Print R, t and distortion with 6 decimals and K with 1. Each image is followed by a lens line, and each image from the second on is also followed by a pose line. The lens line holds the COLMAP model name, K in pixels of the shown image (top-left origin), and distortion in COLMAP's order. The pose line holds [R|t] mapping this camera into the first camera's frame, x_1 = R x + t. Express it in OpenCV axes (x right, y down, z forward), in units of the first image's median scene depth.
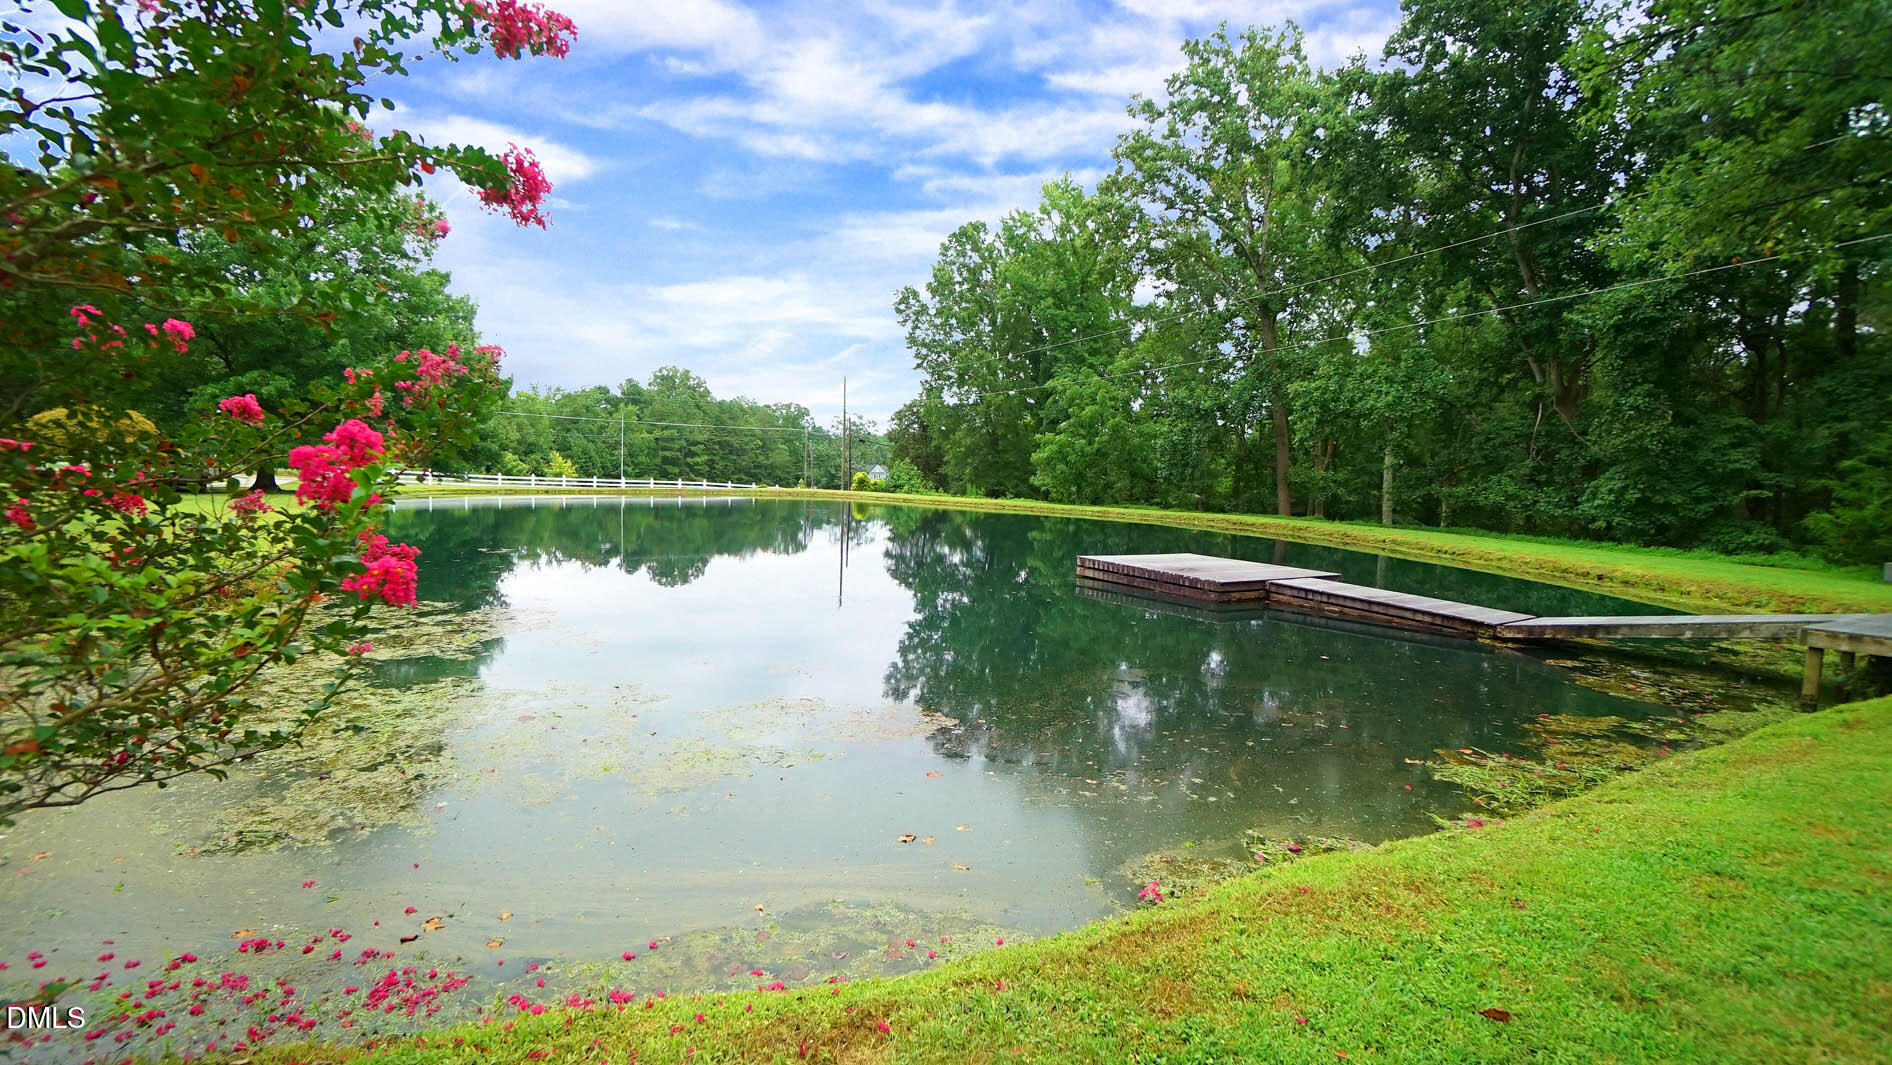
lens RADIAL K [[829.9, 0, 936.6], [0, 829.9, 538.8], [0, 0, 1]] dist [-0.062746, 0.021495]
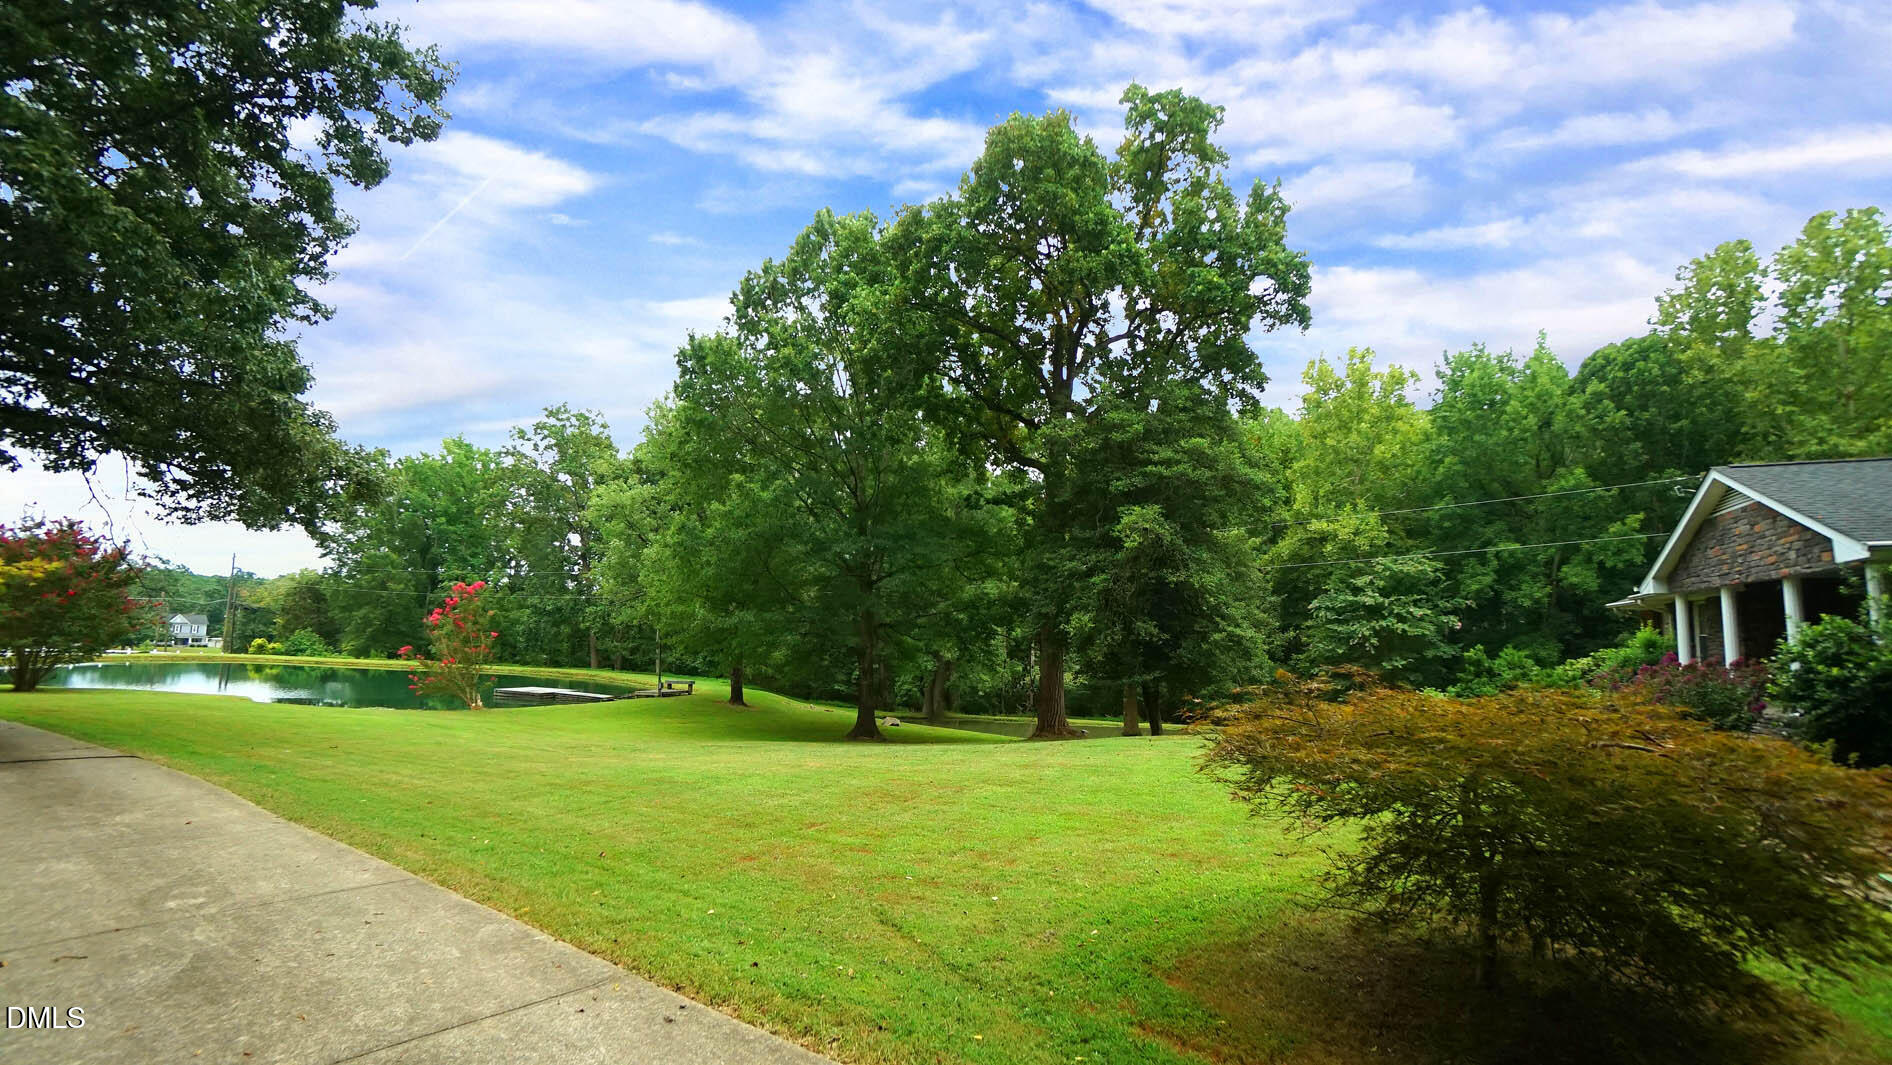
lens RADIAL K [[829.9, 0, 936.6], [0, 829.9, 538.8], [0, 0, 1]] dist [-0.062746, 0.021495]
pose [[0.741112, 0.071605, 0.667552, -0.159635], [0.046079, 0.986527, -0.156977, 0.005509], [-0.669798, 0.147098, 0.727827, -0.565214]]
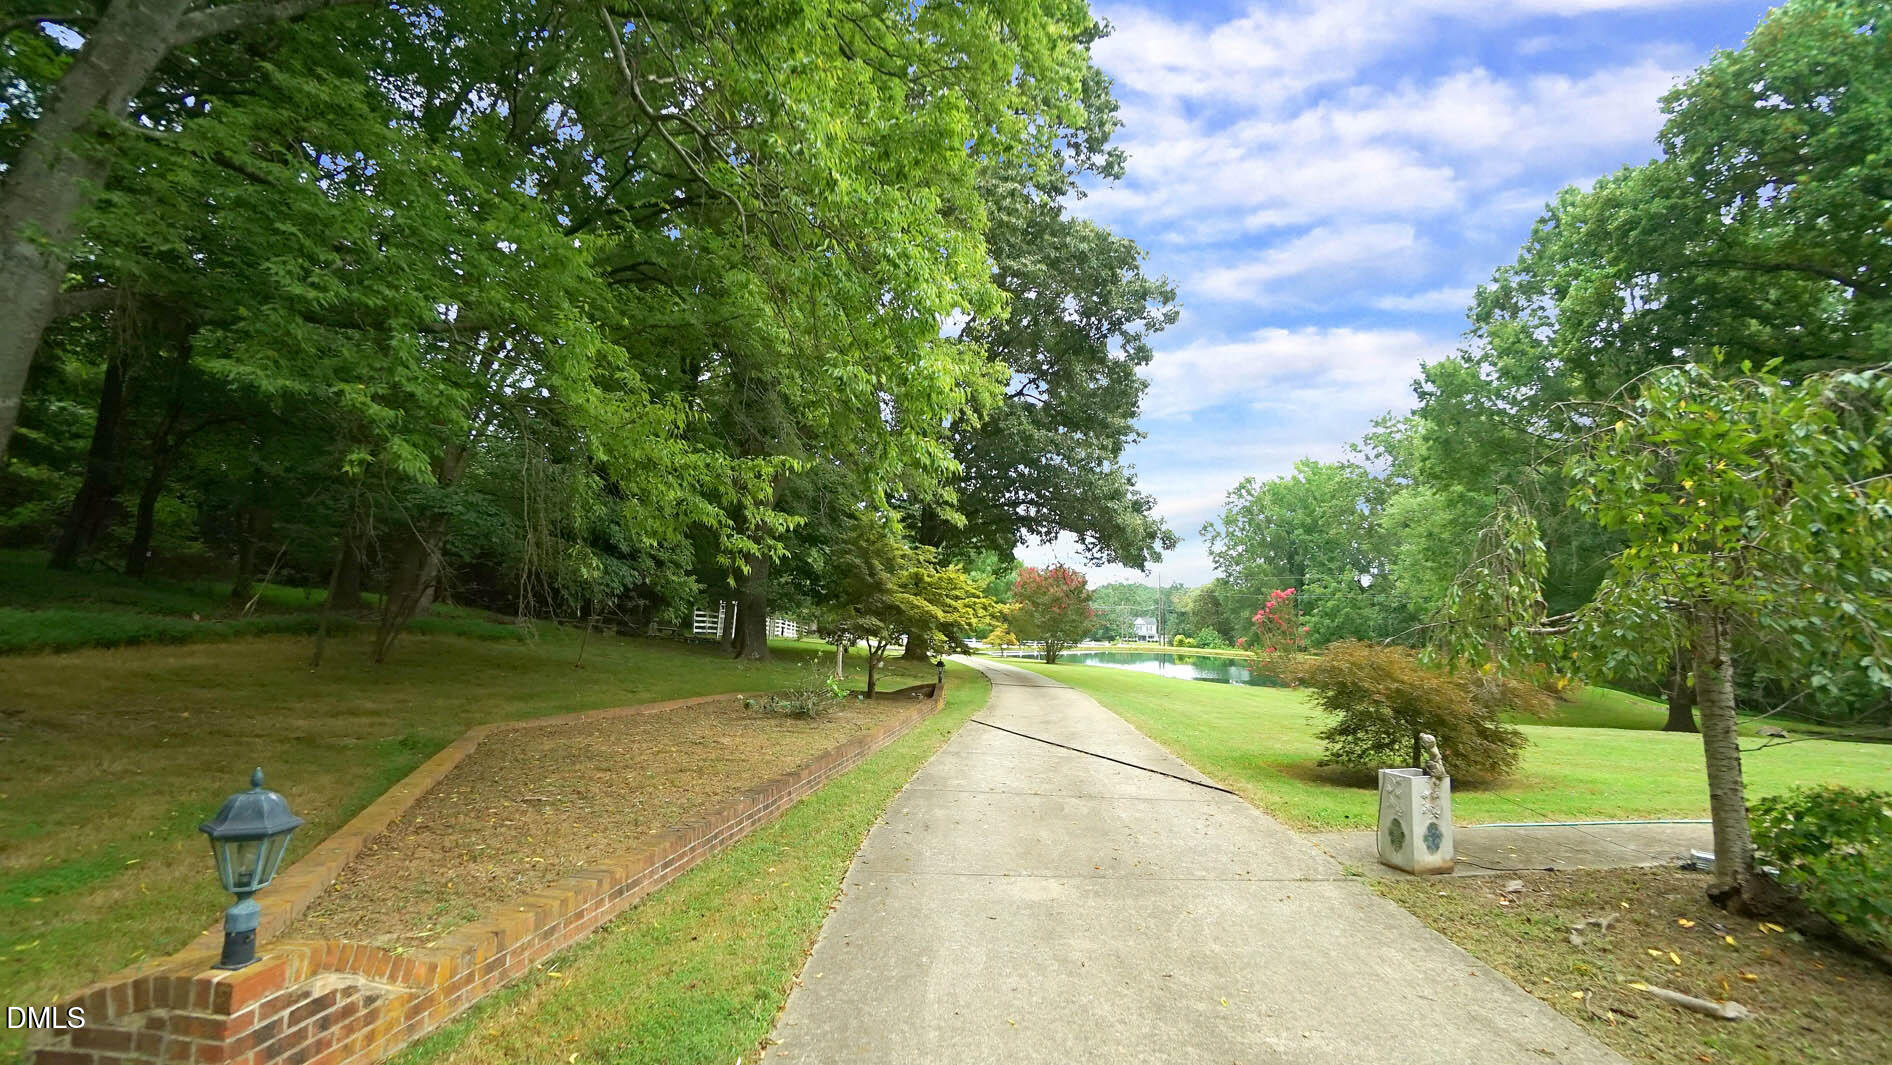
lens RADIAL K [[829.9, 0, 936.6], [0, 829.9, 538.8], [0, 0, 1]] dist [-0.062746, 0.021495]
pose [[0.964717, -0.029592, -0.261622, -0.128934], [-0.015888, 0.985311, -0.170031, 0.015586], [0.262811, 0.168188, 0.950075, -0.702207]]
